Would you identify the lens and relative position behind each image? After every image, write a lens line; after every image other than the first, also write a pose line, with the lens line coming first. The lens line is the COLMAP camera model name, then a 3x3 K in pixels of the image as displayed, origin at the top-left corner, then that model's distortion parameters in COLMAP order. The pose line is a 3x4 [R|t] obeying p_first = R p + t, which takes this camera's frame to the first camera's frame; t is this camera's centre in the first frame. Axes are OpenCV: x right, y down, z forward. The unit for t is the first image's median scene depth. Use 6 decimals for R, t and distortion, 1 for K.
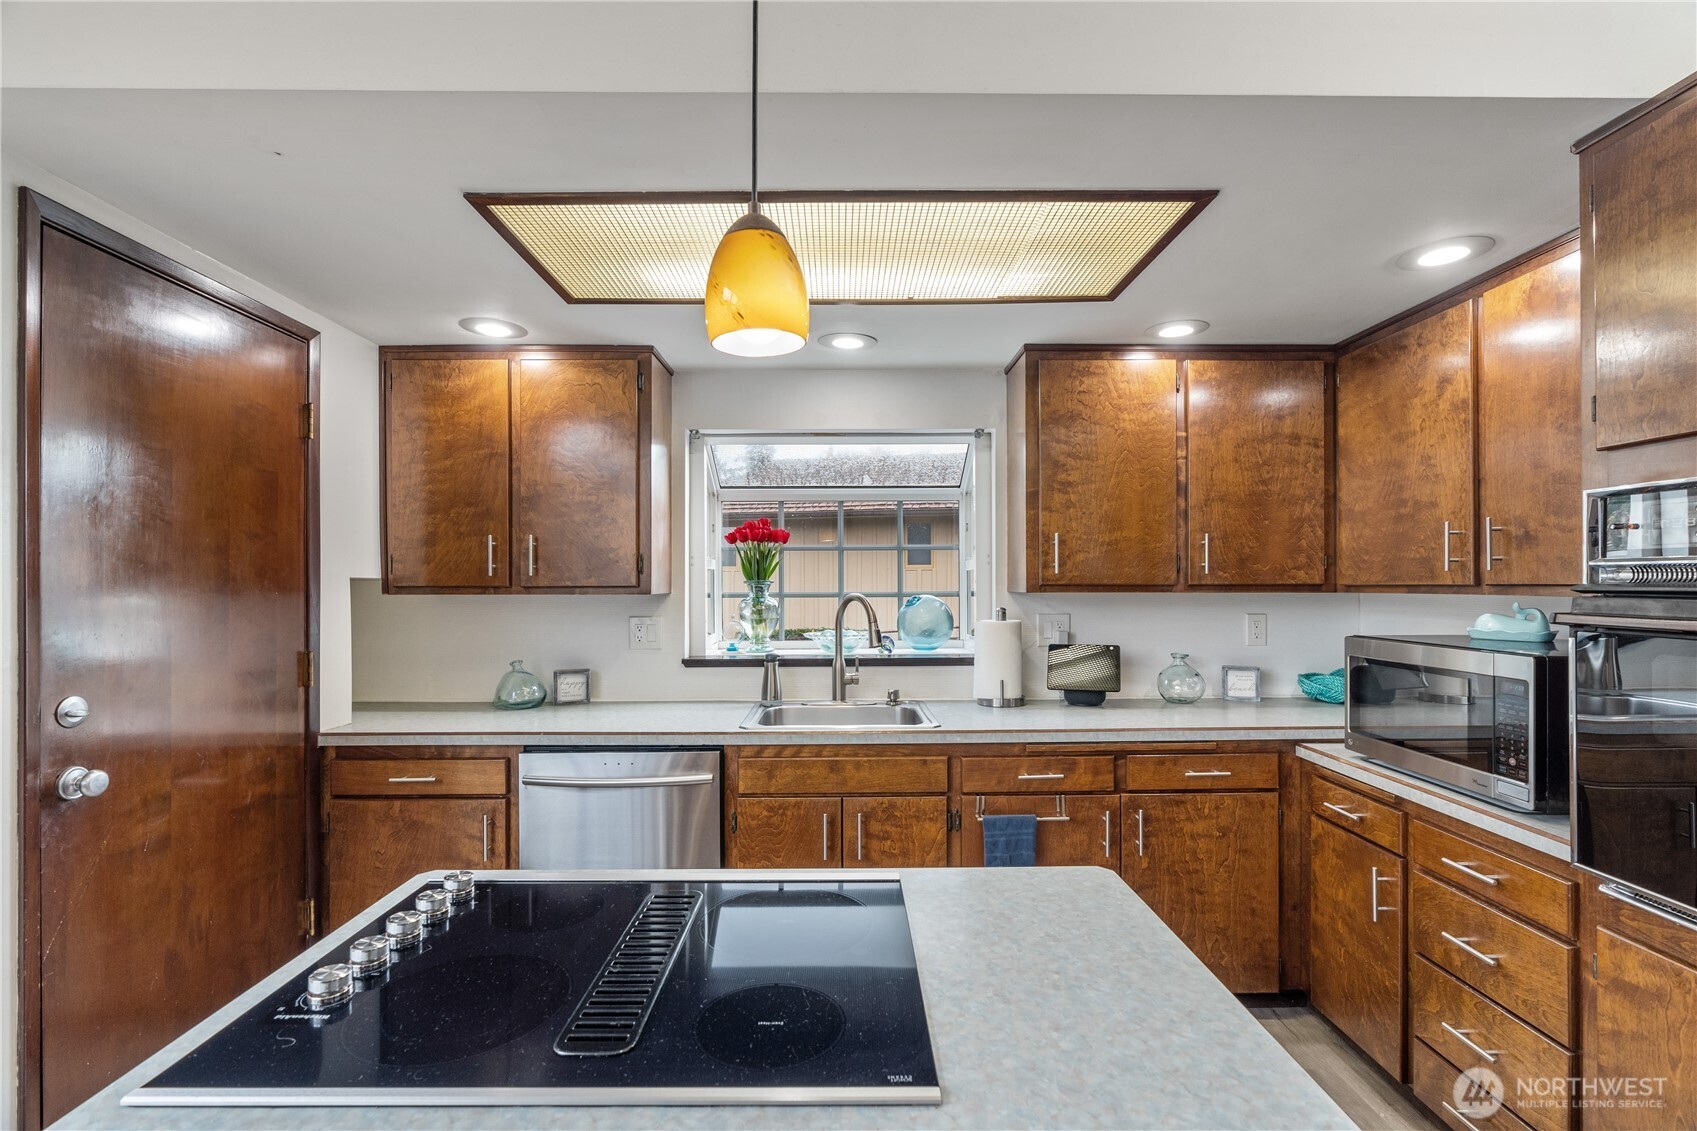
lens RADIAL K [[769.8, 0, 849.1], [0, 769.8, 581.2], [0, 0, 1]] dist [-0.005475, 0.000231]
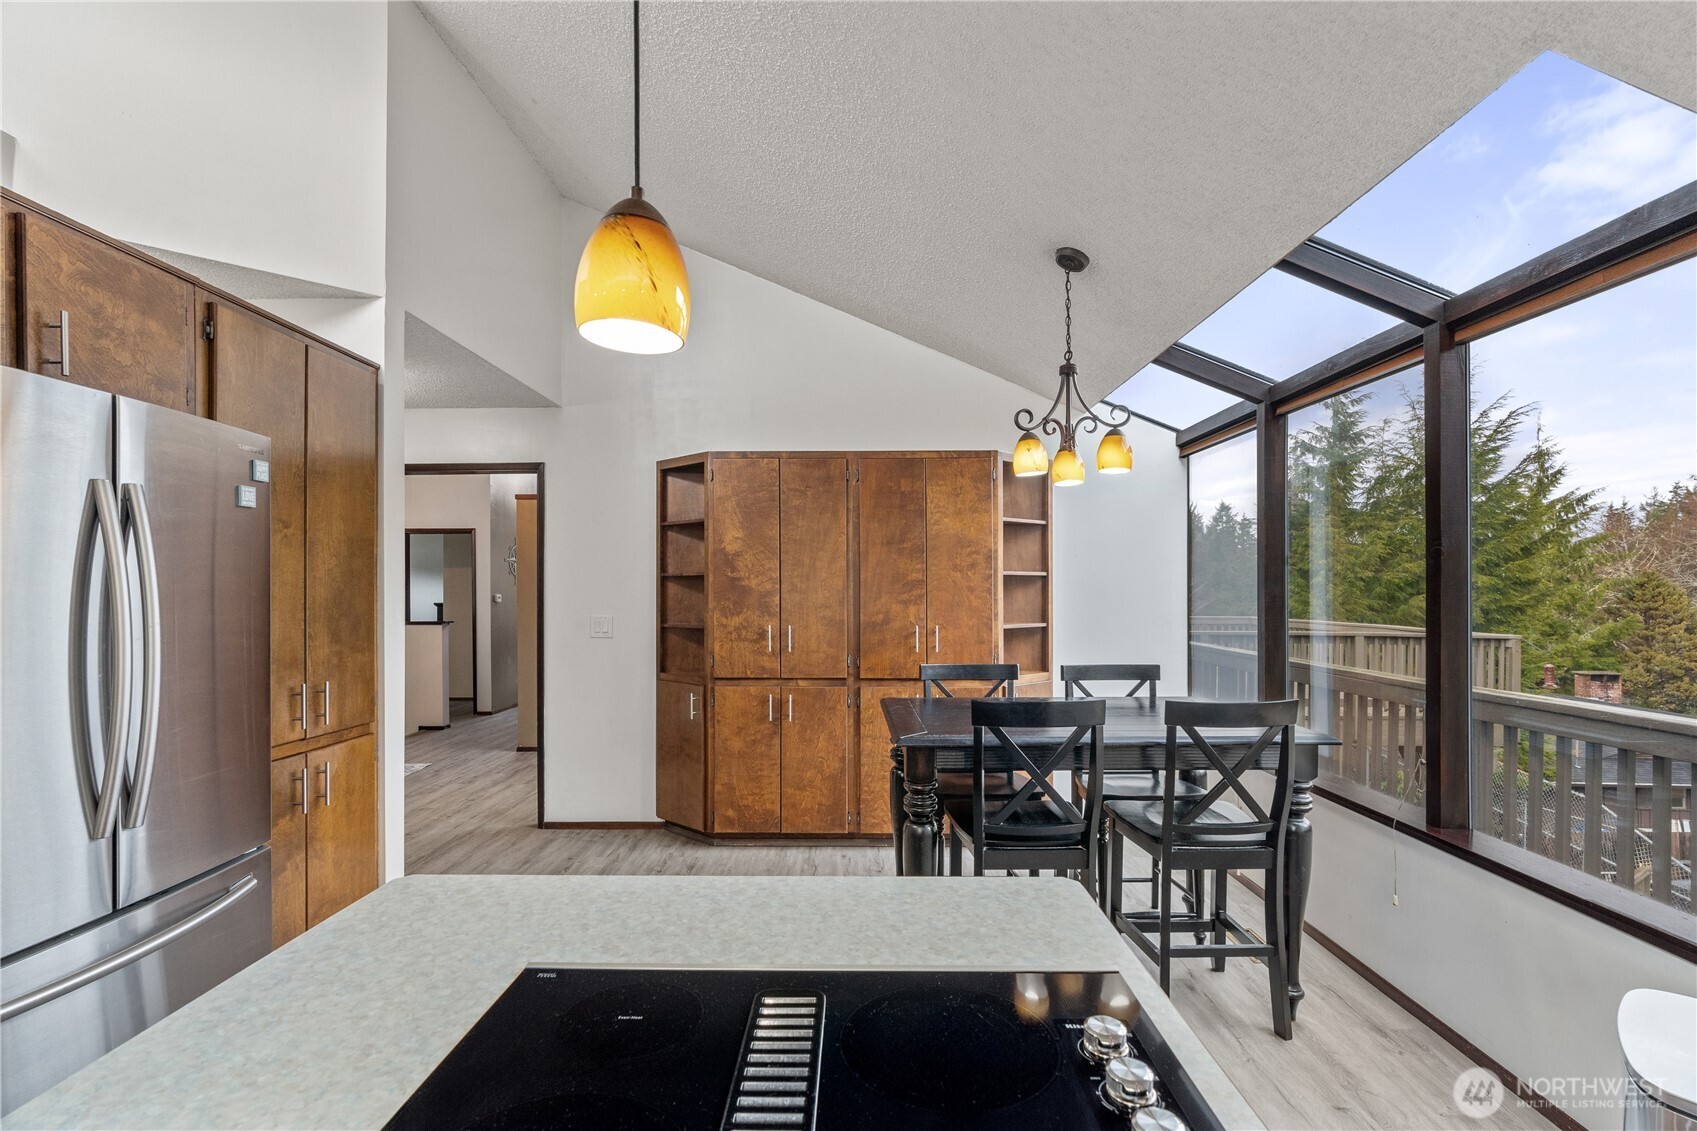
lens RADIAL K [[760.9, 0, 851.4], [0, 760.9, 586.6], [0, 0, 1]] dist [0.001096, 0.000126]
pose [[-0.999761, 0.003688, 0.021559, -0.140067], [0.003581, 0.999981, -0.004999, -0.002252], [-0.021577, -0.004921, -0.999755, 0.663681]]
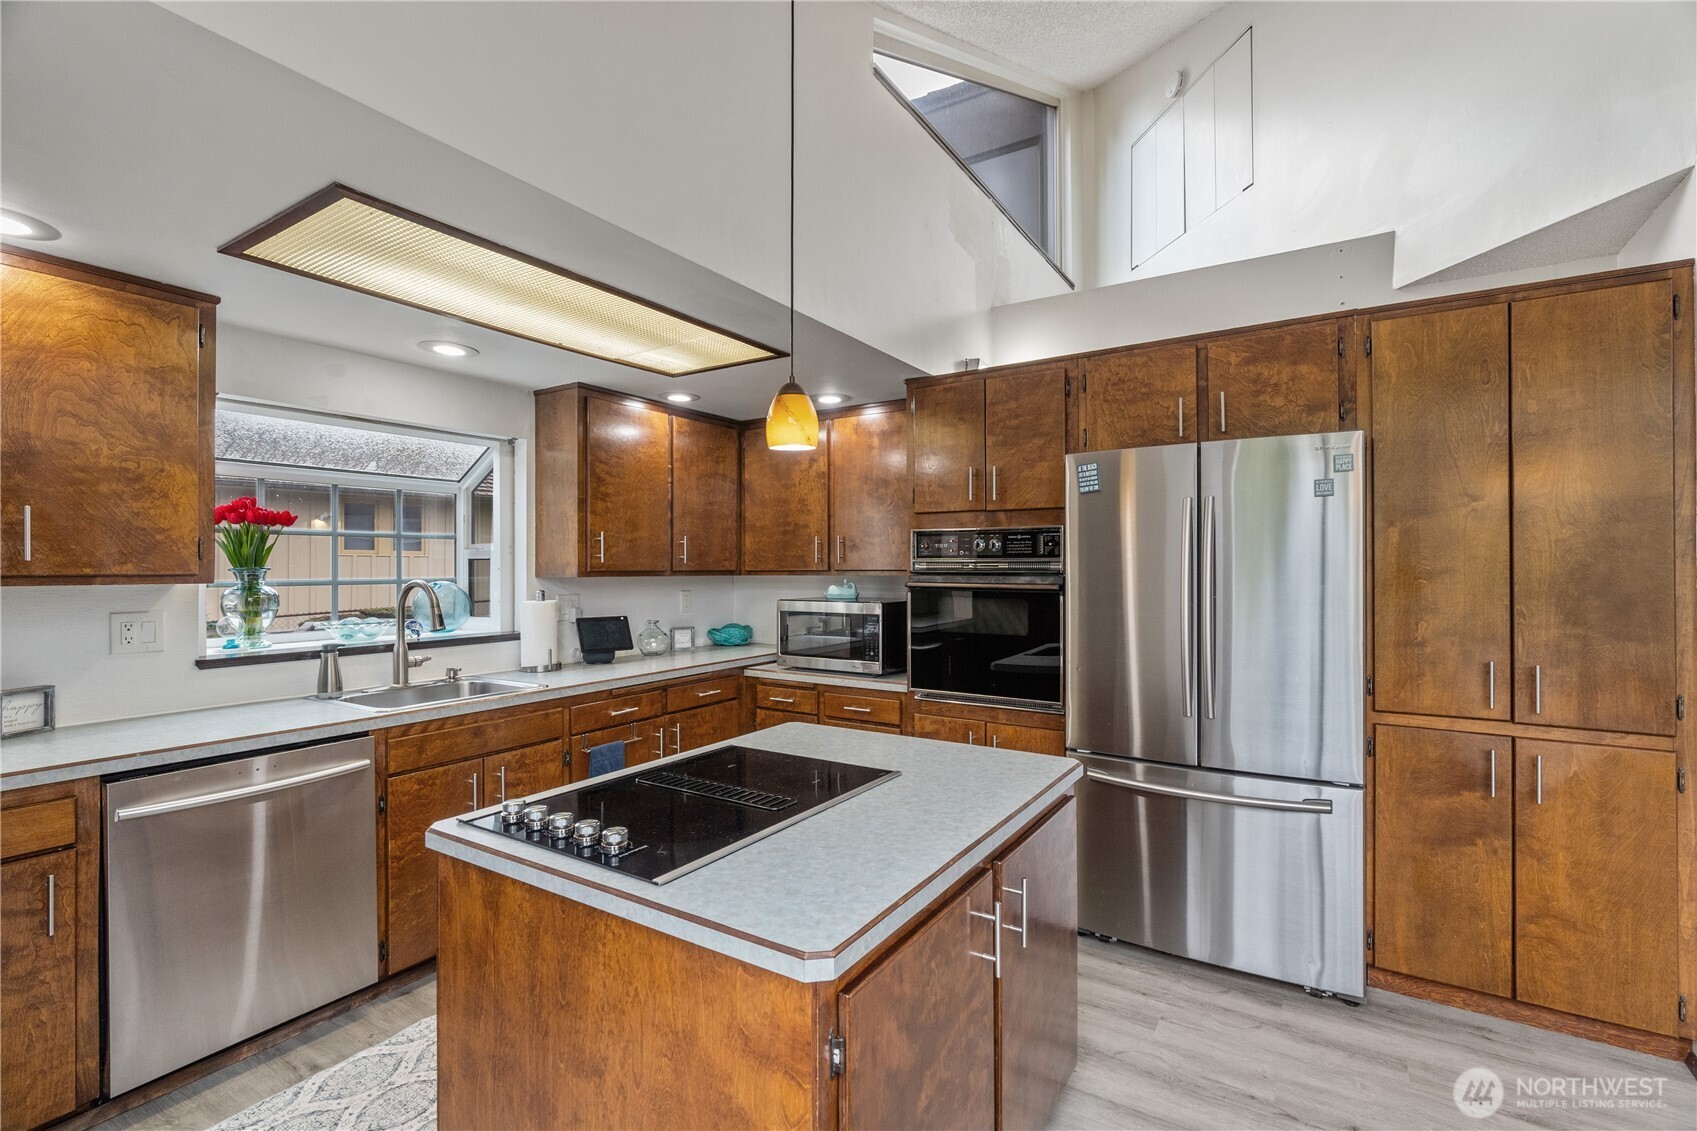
lens RADIAL K [[765.6, 0, 848.5], [0, 765.6, 565.5], [0, 0, 1]] dist [-0.000914, 0.000094]
pose [[0.548610, 0.003568, 0.836071, -0.587702], [-0.000225, 0.999991, -0.004119, 0.000565], [-0.836078, 0.002071, 0.548606, -0.068252]]
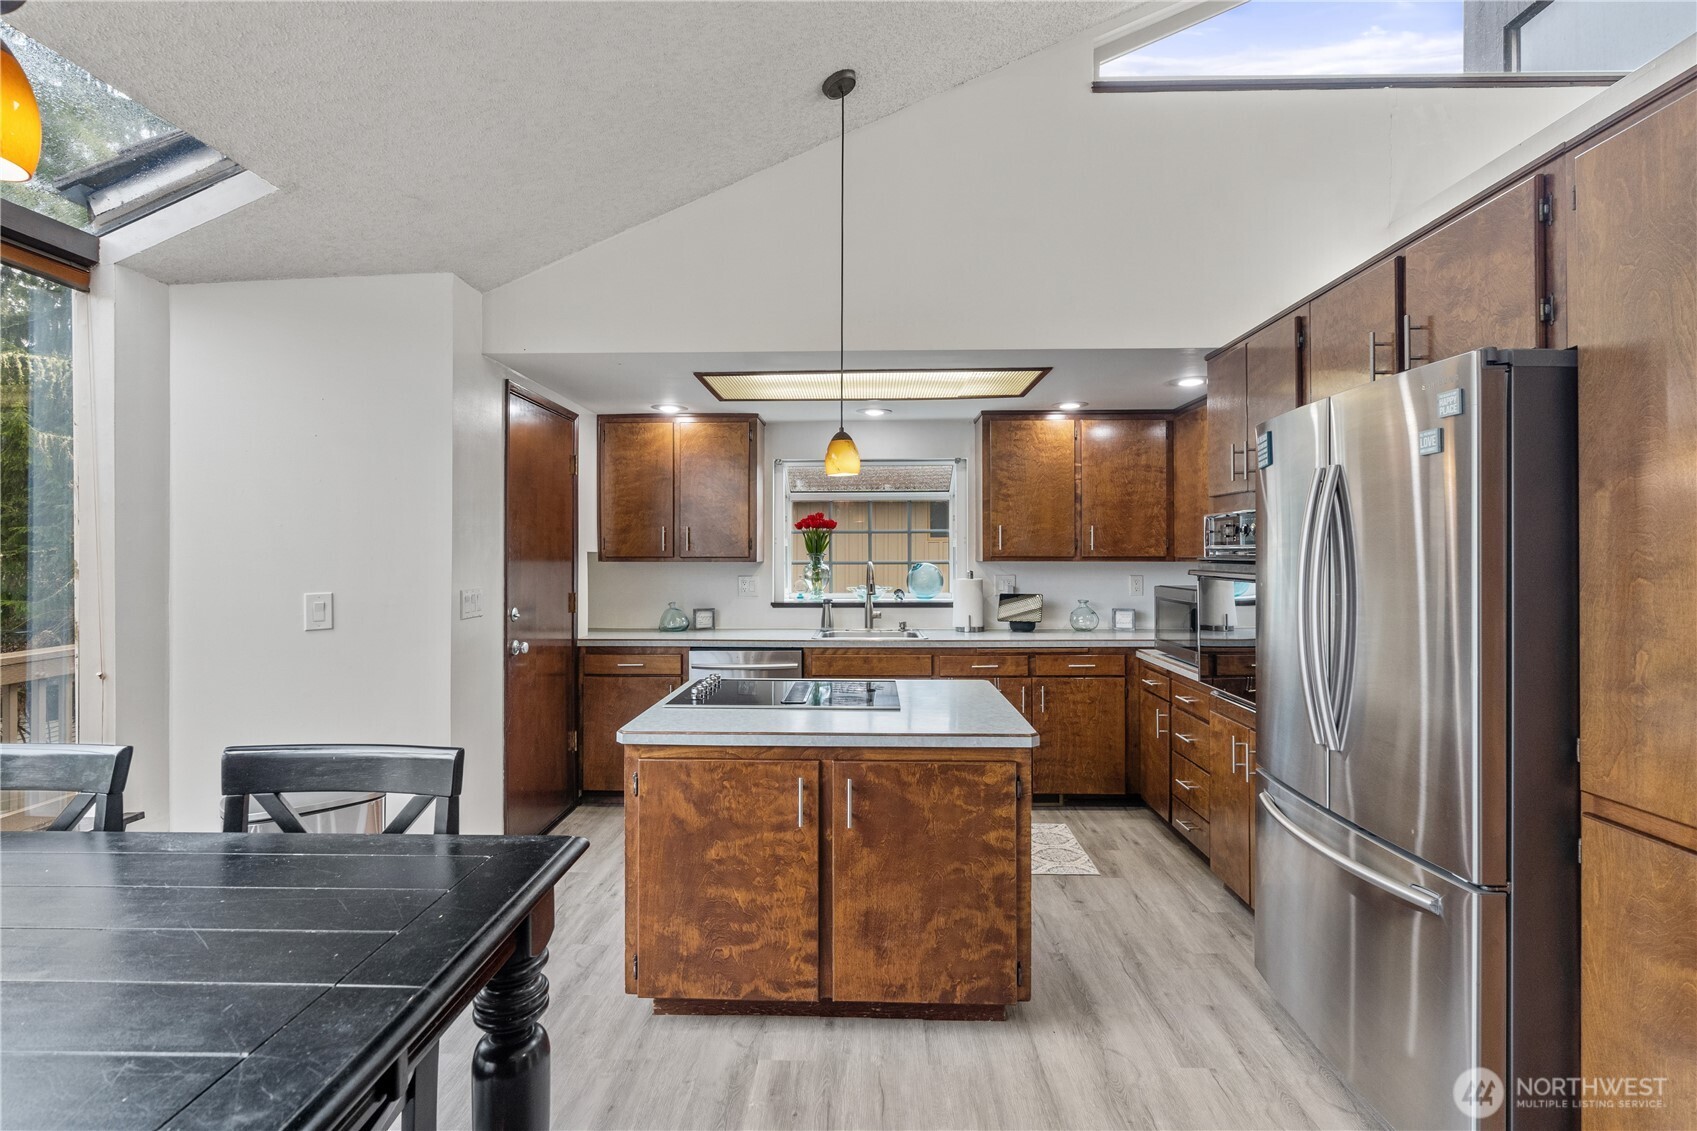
lens RADIAL K [[776.5, 0, 844.9], [0, 776.5, 548.2], [0, 0, 1]] dist [0.000104, 0.001304]
pose [[0.999145, 0.001295, -0.041317, 0.003878], [-0.001523, 0.999984, -0.005477, -0.003722], [0.041309, 0.005535, 0.999131, -0.681054]]
